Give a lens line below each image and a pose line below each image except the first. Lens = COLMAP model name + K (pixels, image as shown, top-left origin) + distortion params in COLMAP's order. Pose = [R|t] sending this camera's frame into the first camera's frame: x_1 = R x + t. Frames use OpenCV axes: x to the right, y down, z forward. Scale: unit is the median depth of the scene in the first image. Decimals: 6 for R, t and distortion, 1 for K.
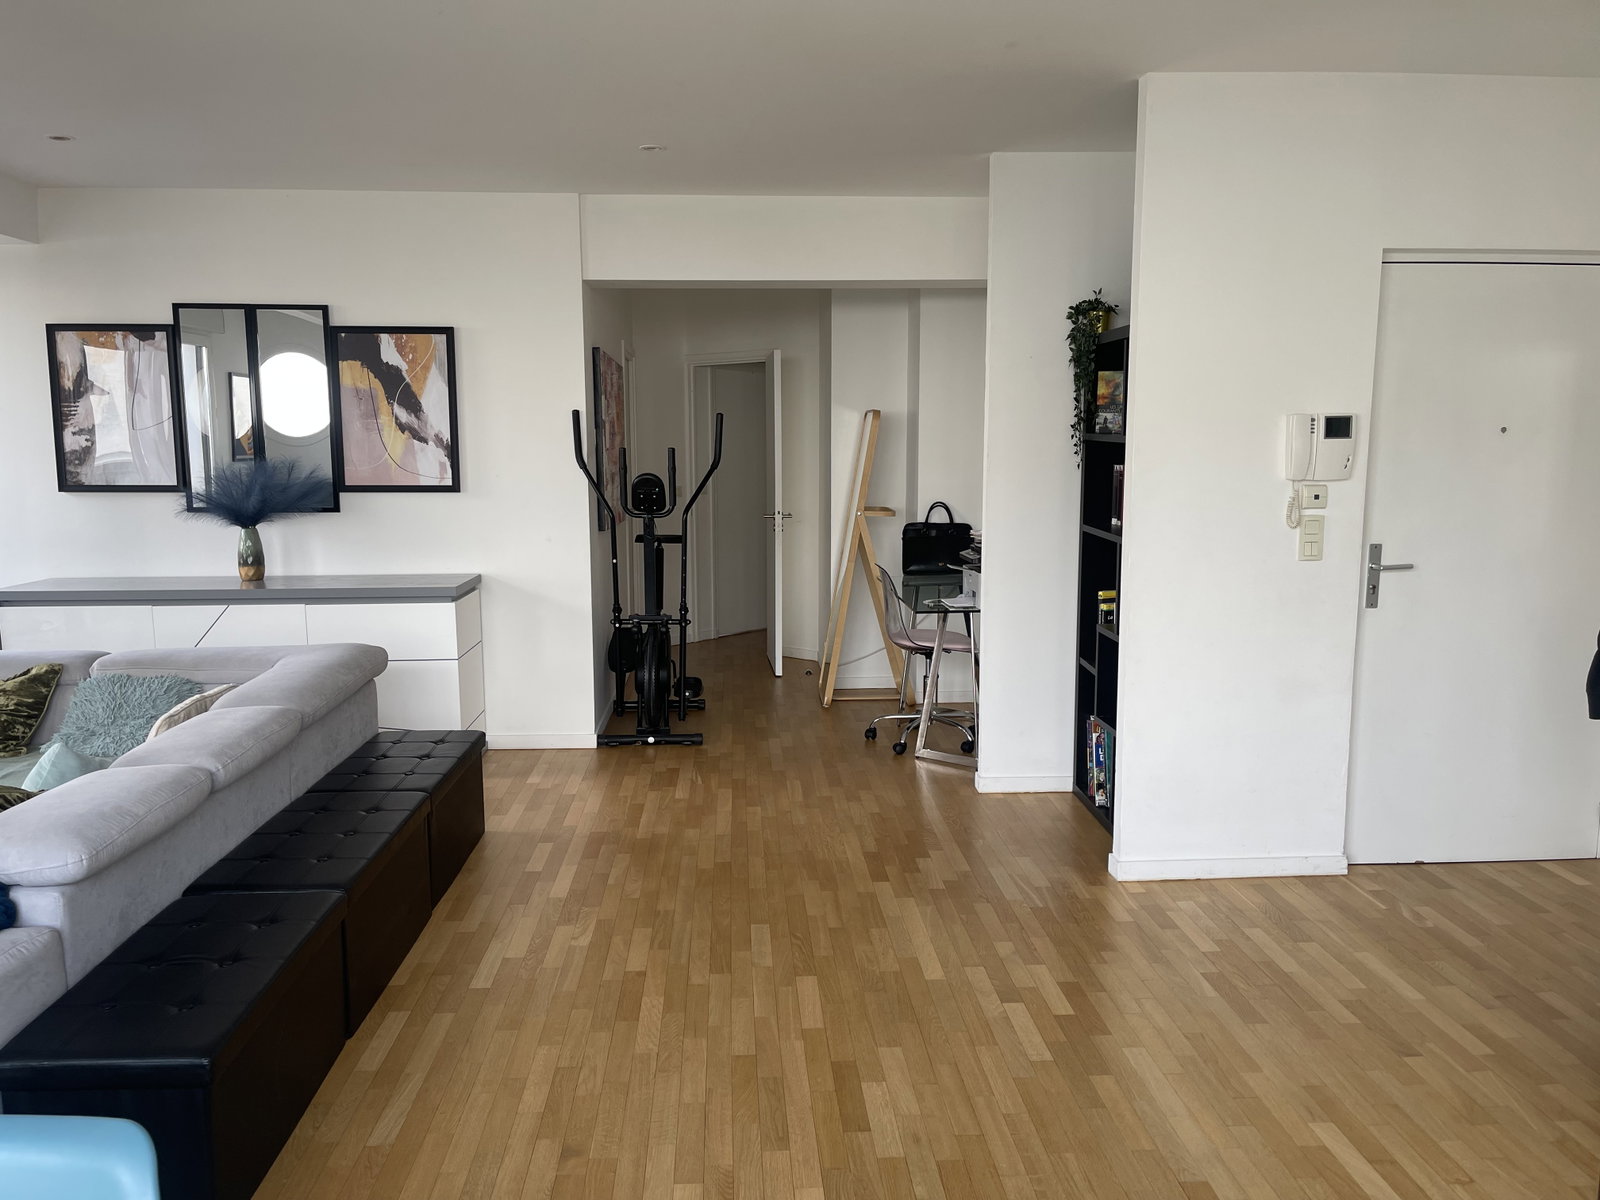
lens RADIAL K [[1208.9, 0, 797.0], [0, 1208.9, 609.9], [0, 0, 1]] dist [0.098999, -0.140988]
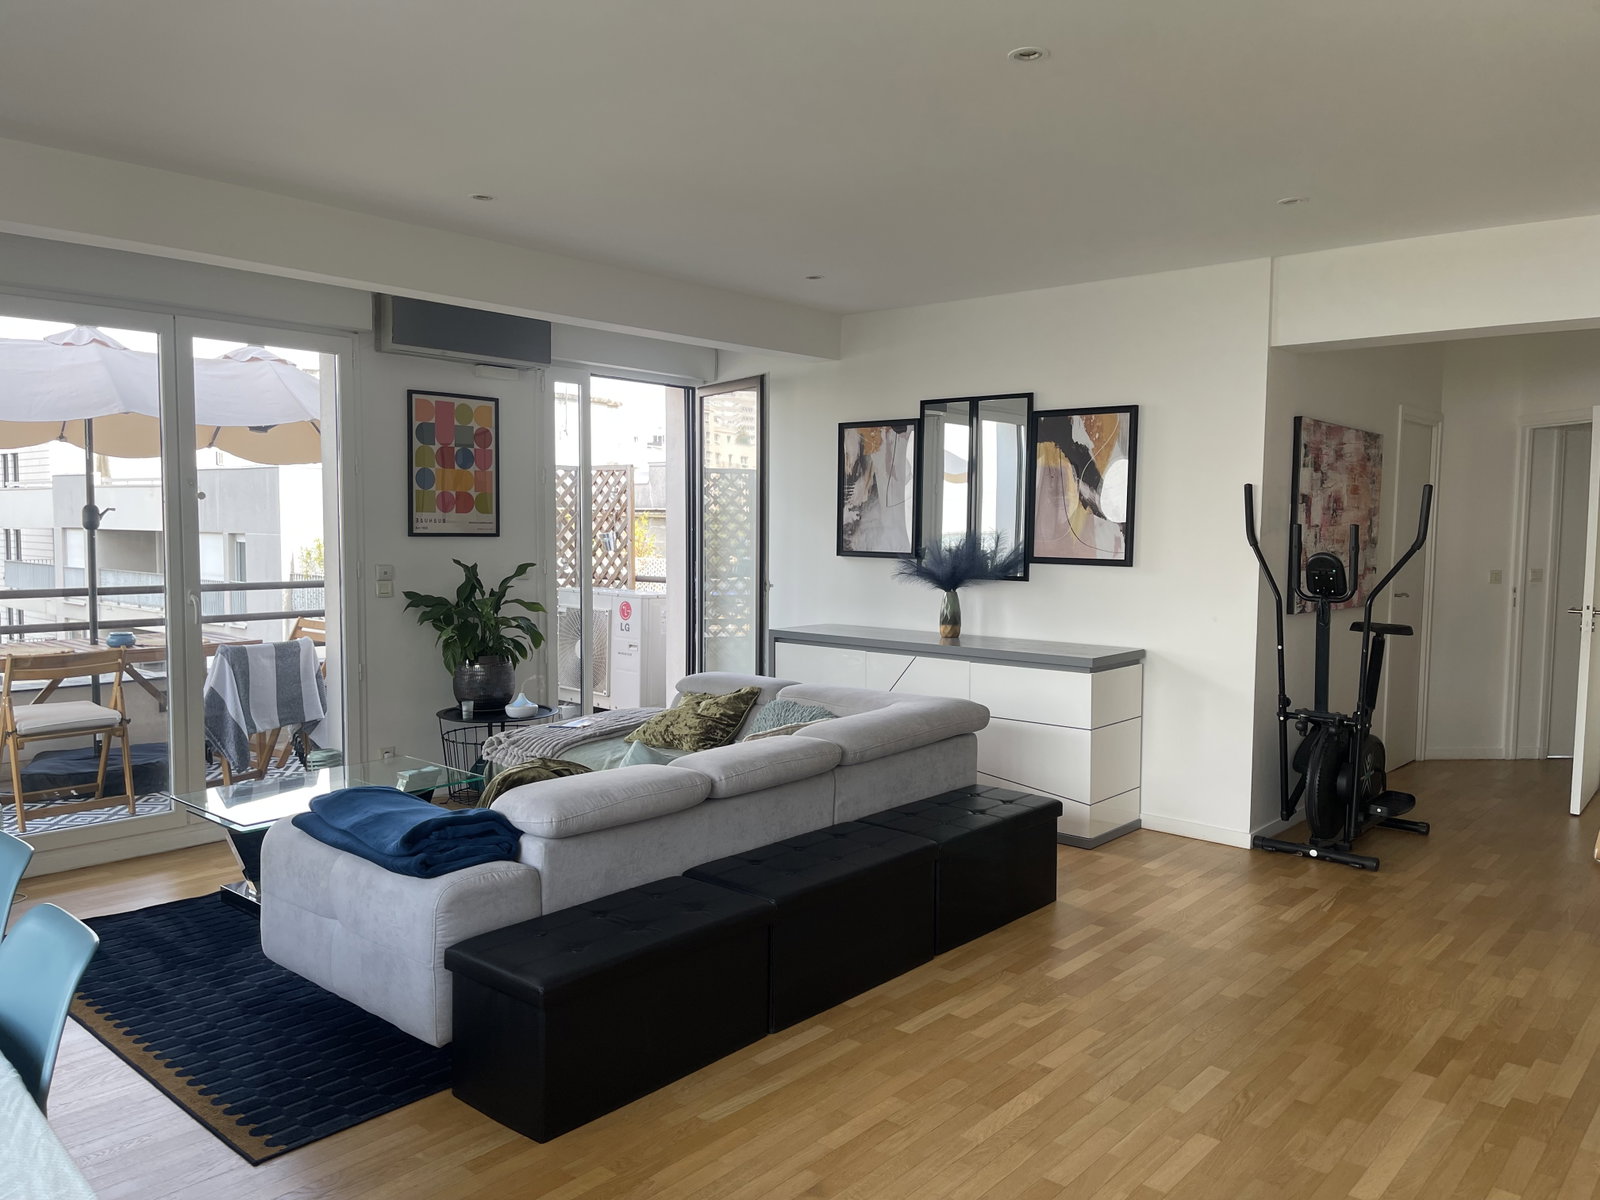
lens RADIAL K [[1208.9, 0, 797.0], [0, 1208.9, 609.9], [0, 0, 1]] dist [0.098999, -0.140988]
pose [[0.717124, 0.062012, -0.694181, 0.233593], [-0.103898, 0.994416, -0.018499, -0.013979], [0.689158, 0.085390, 0.719563, 0.090074]]
